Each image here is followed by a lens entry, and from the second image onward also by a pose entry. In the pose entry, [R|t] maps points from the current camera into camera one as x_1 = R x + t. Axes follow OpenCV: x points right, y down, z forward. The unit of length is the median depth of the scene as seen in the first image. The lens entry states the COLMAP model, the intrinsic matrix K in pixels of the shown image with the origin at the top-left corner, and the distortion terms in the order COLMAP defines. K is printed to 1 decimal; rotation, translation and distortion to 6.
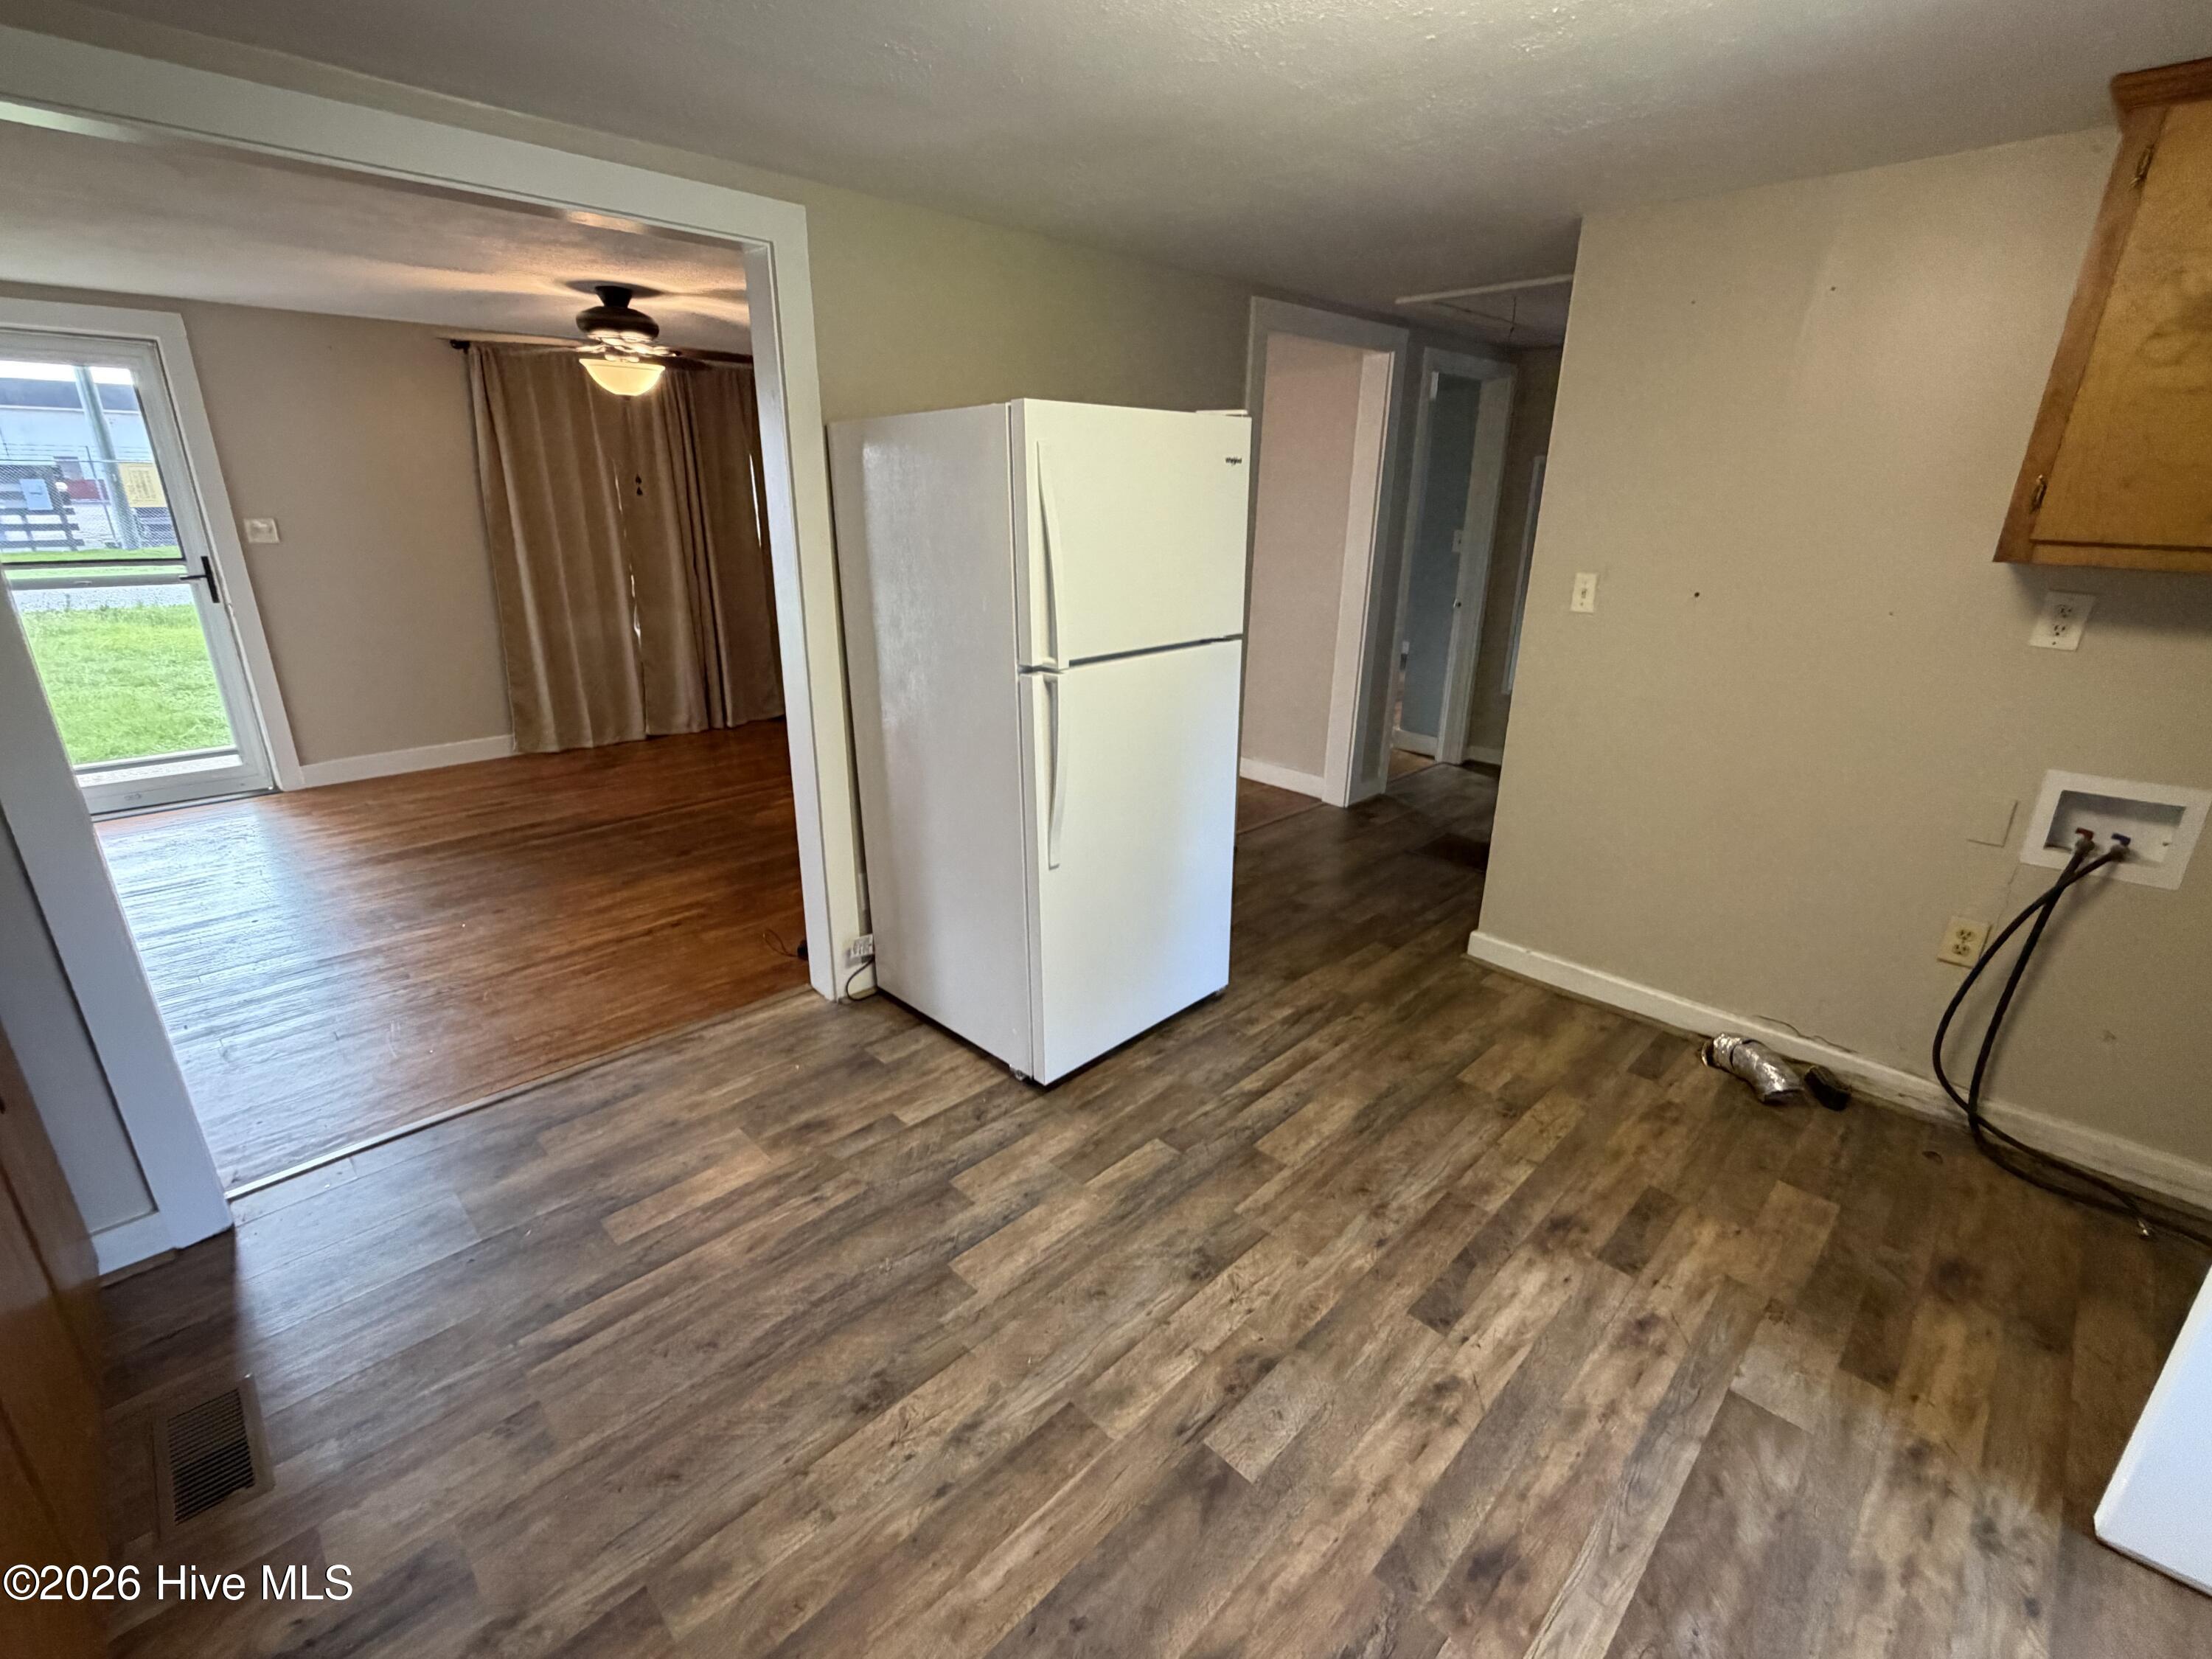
lens RADIAL K [[977.6, 0, 1106.0], [0, 977.6, 829.5], [0, 0, 1]] dist [-0.001678, 0.000239]
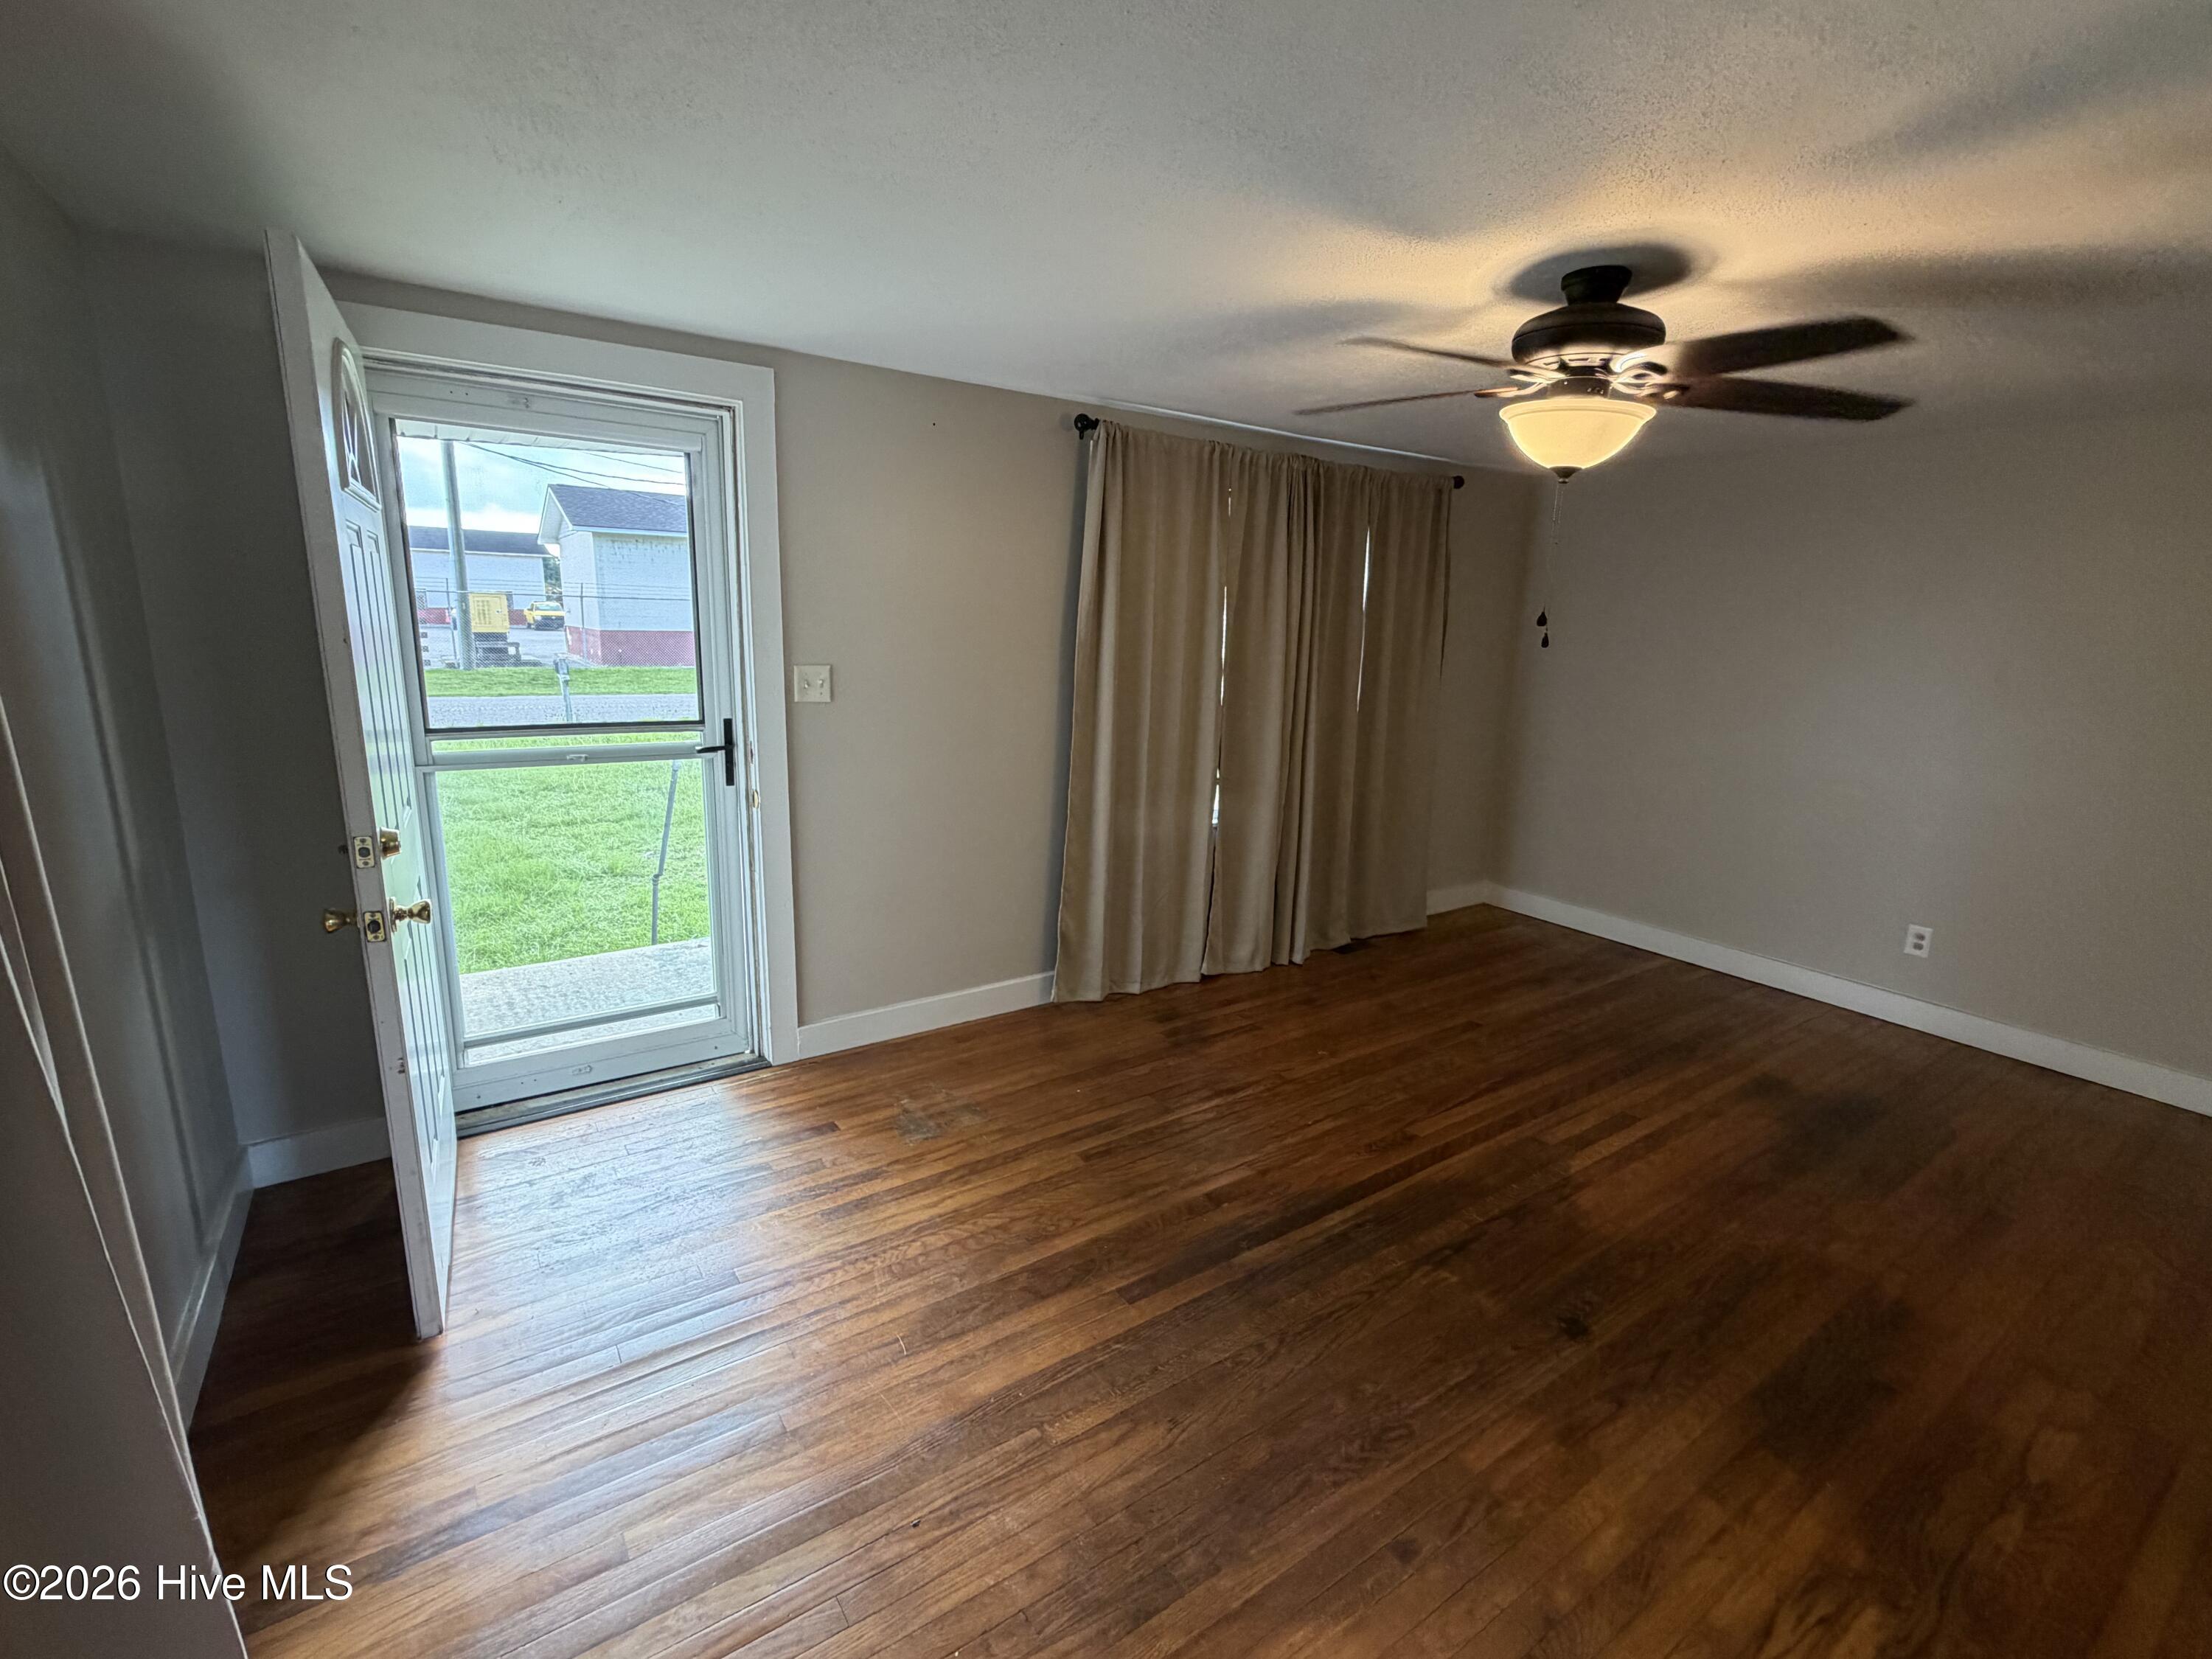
lens RADIAL K [[977.6, 0, 1106.0], [0, 977.6, 829.5], [0, 0, 1]] dist [-0.001678, 0.000239]
pose [[0.984092, 0.049444, -0.170641, -0.514561], [-0.071153, 0.989784, -0.123553, -0.131216], [0.162789, 0.133729, 0.977556, 0.369249]]
